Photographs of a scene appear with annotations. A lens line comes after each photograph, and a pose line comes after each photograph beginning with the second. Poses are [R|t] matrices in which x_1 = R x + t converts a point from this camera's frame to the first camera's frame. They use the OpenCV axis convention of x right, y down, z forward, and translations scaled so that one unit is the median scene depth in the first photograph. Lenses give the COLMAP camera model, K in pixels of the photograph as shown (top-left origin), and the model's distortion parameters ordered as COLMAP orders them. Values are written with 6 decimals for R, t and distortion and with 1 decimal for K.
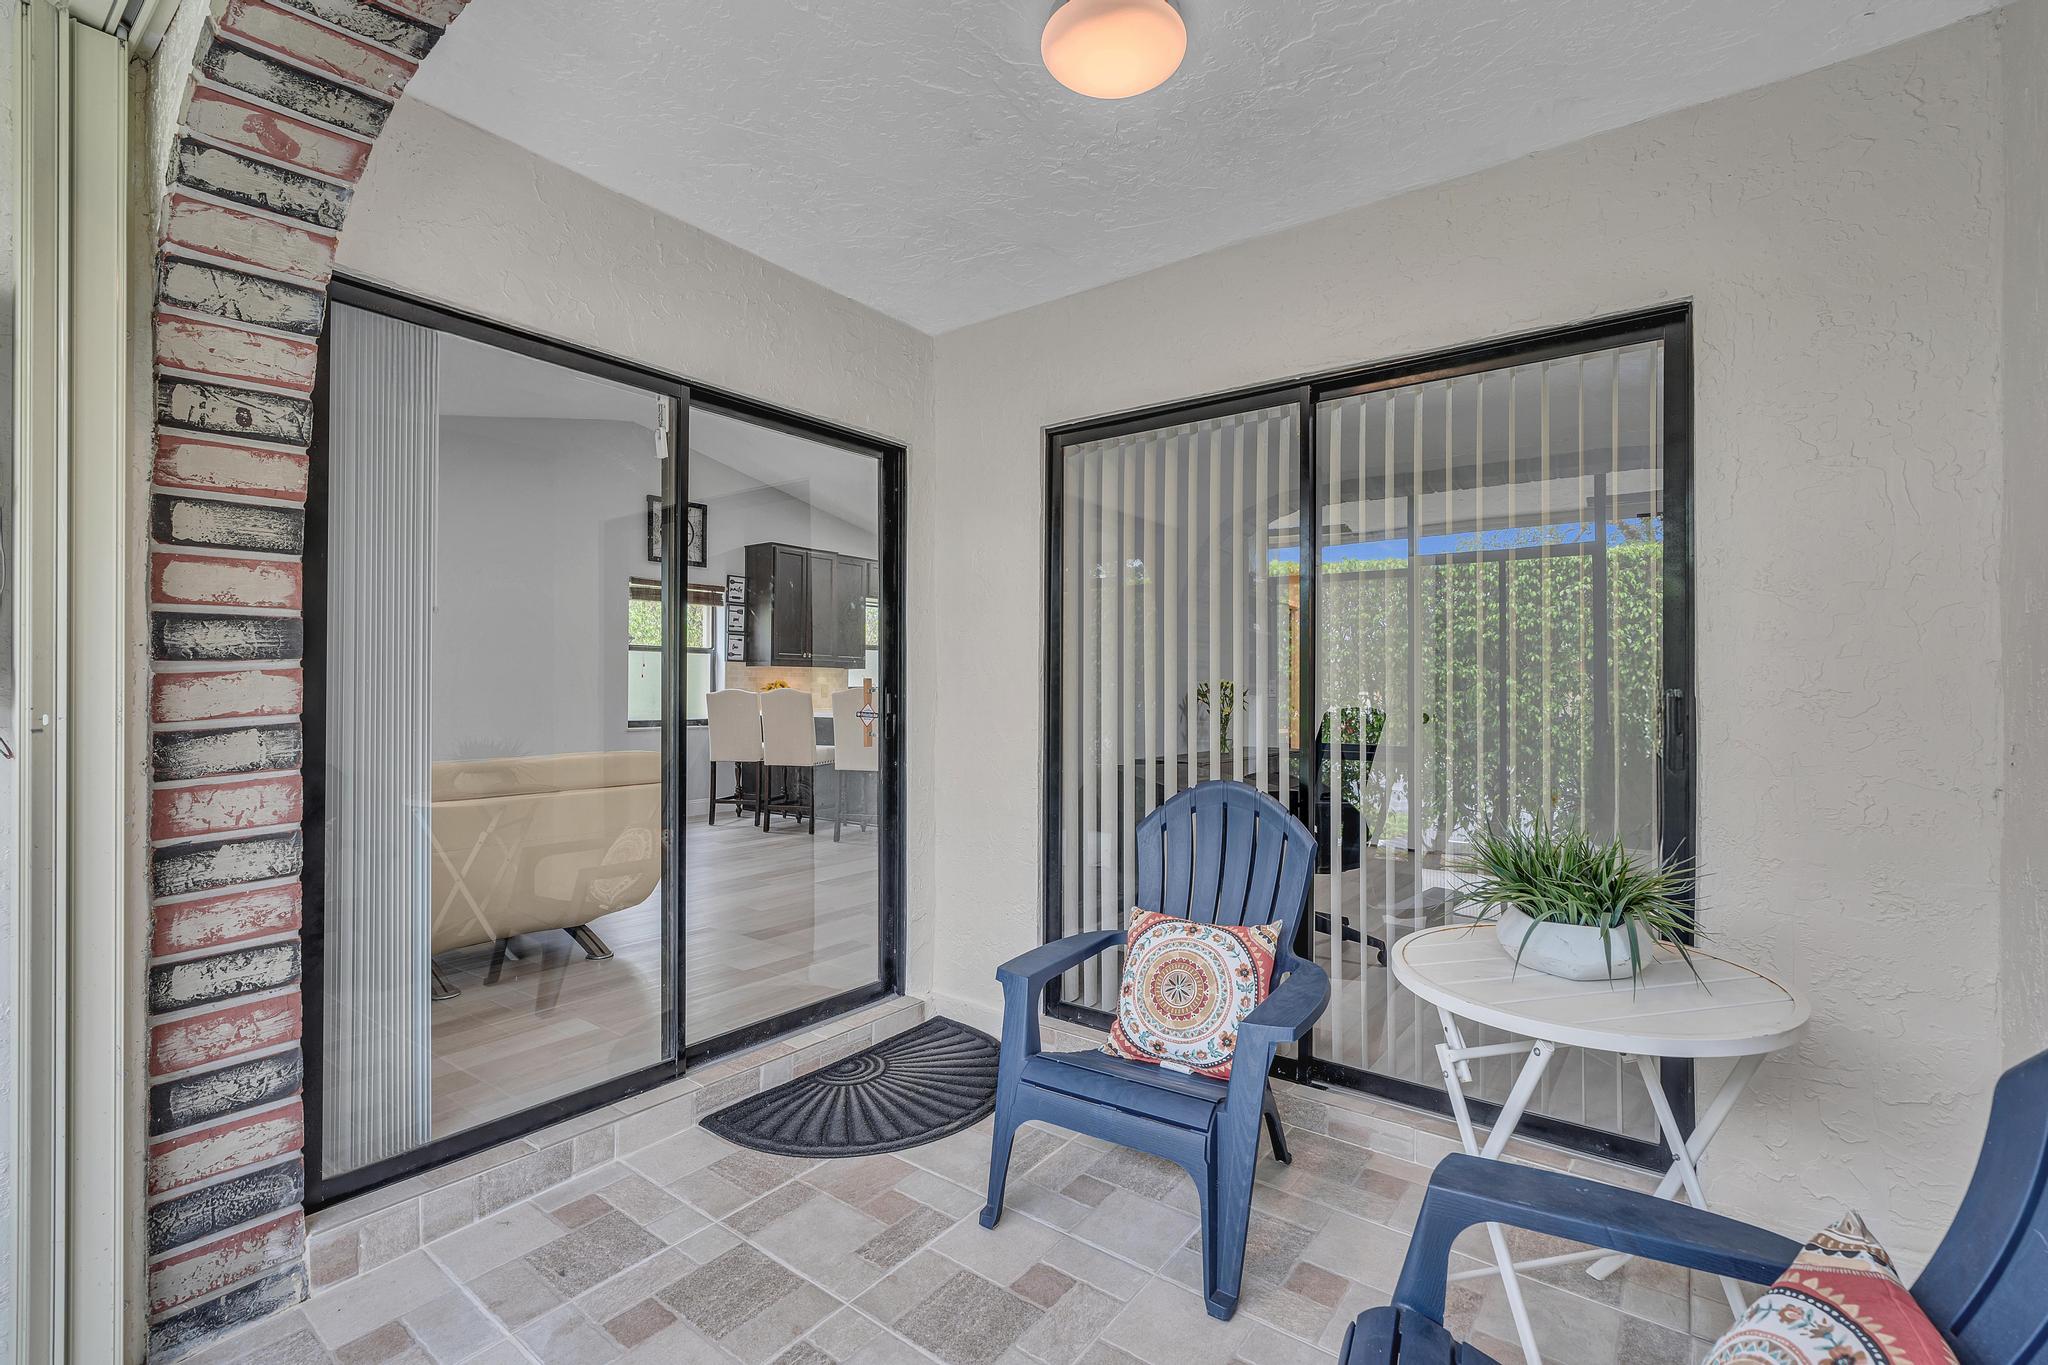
lens RADIAL K [[914.5, 0, 1010.8], [0, 914.5, 680.2], [0, 0, 1]] dist [-0.007734, 0.002195]
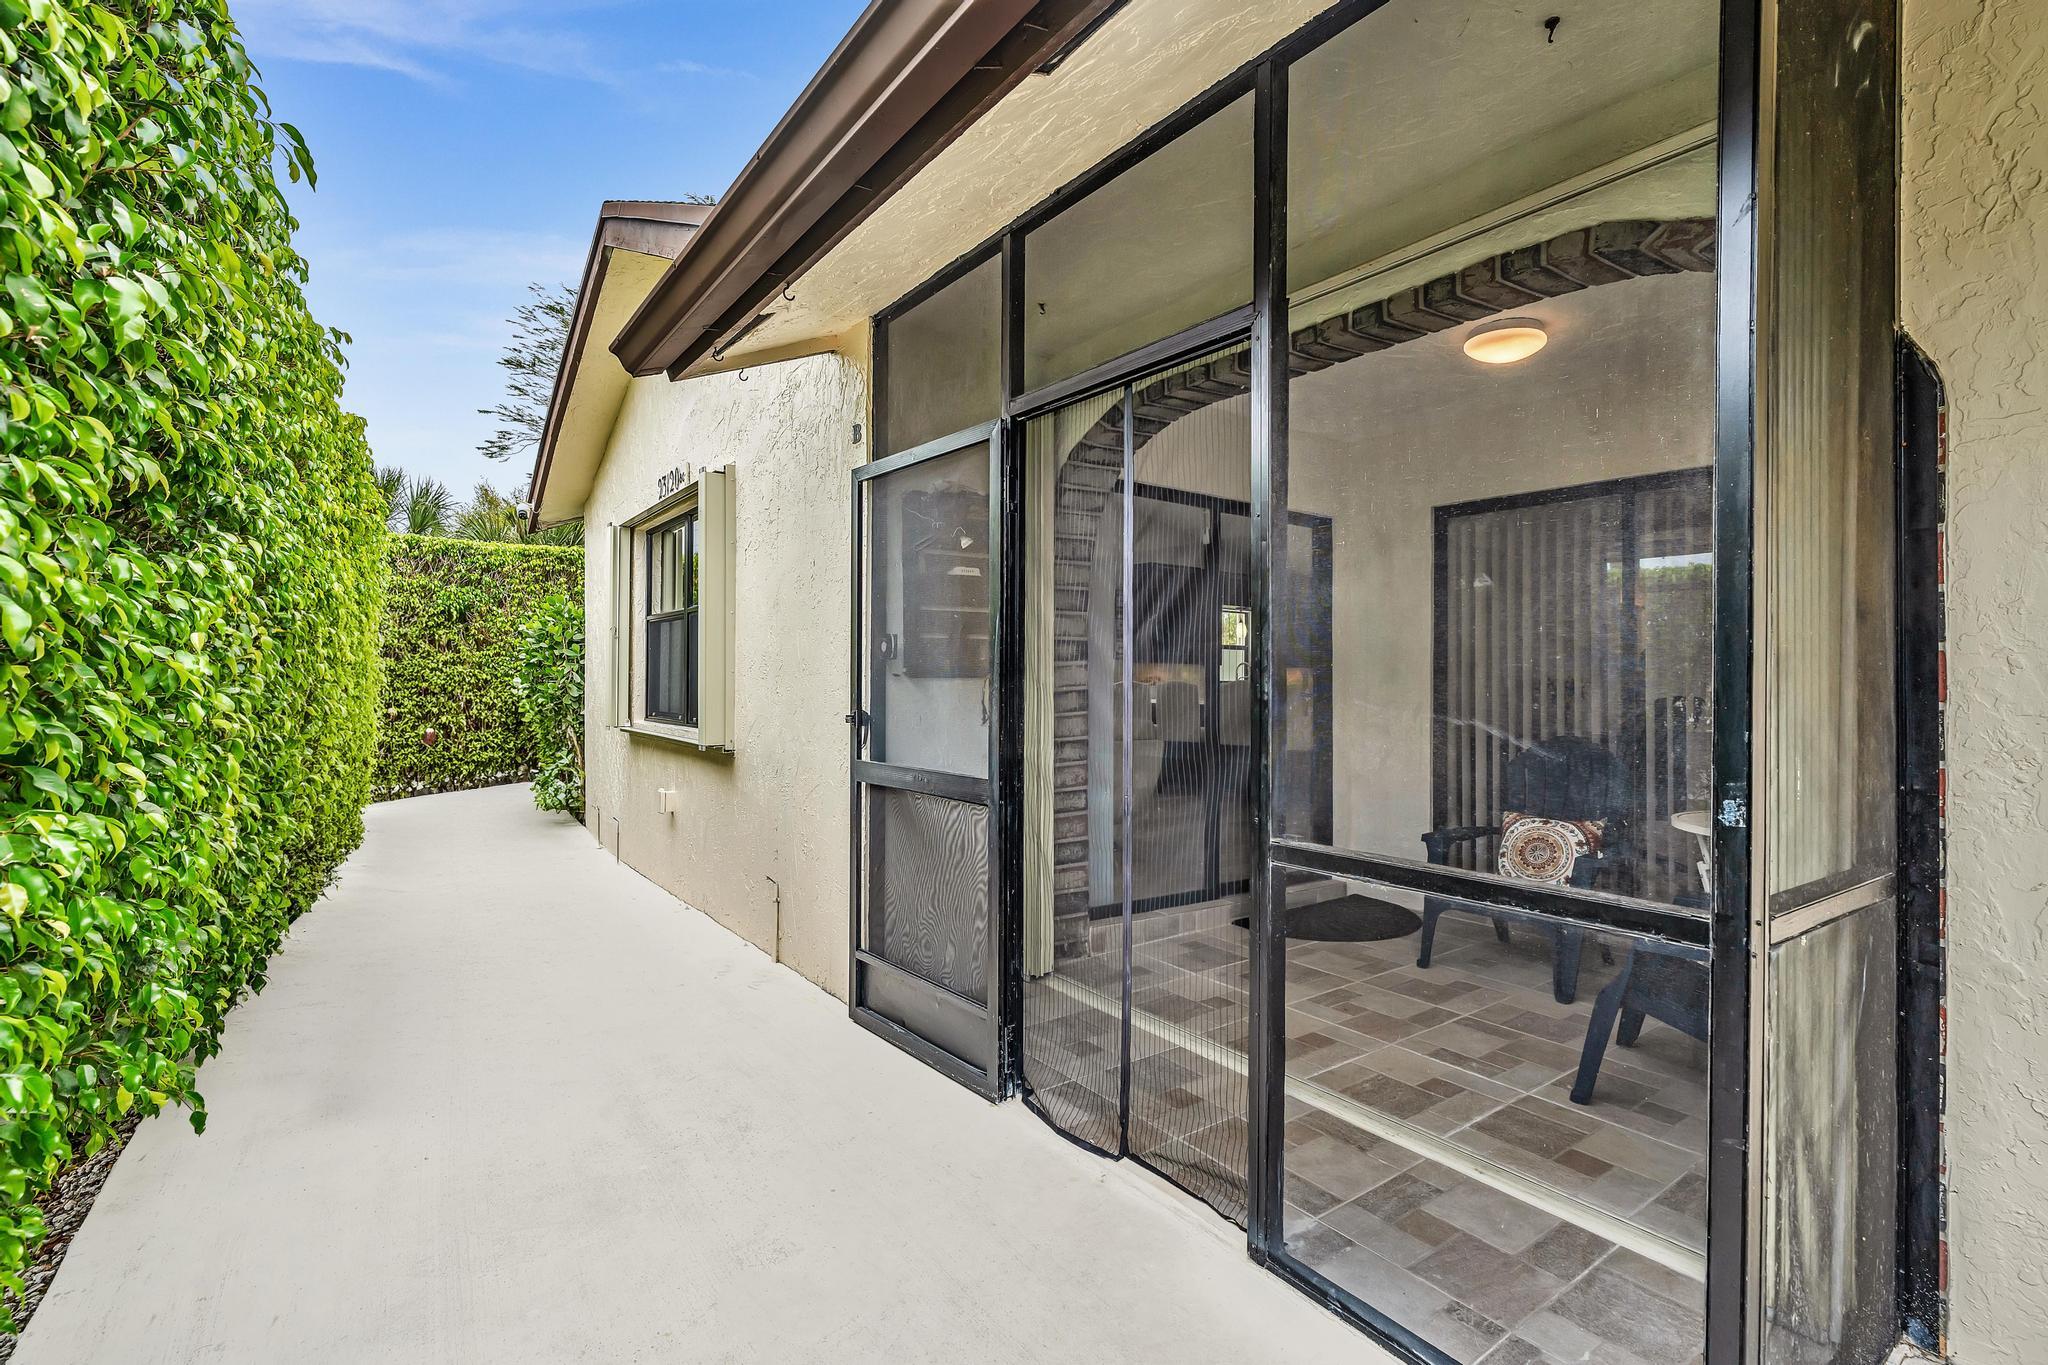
lens RADIAL K [[924.4, 0, 1023.7], [0, 924.4, 685.6], [0, 0, 1]] dist [-0.001977, 0.000054]
pose [[0.958014, 0.001663, -0.286718, -0.238735], [0.000800, 0.999964, 0.008474, 0.012327], [0.286722, -0.008348, 0.957978, -0.912942]]
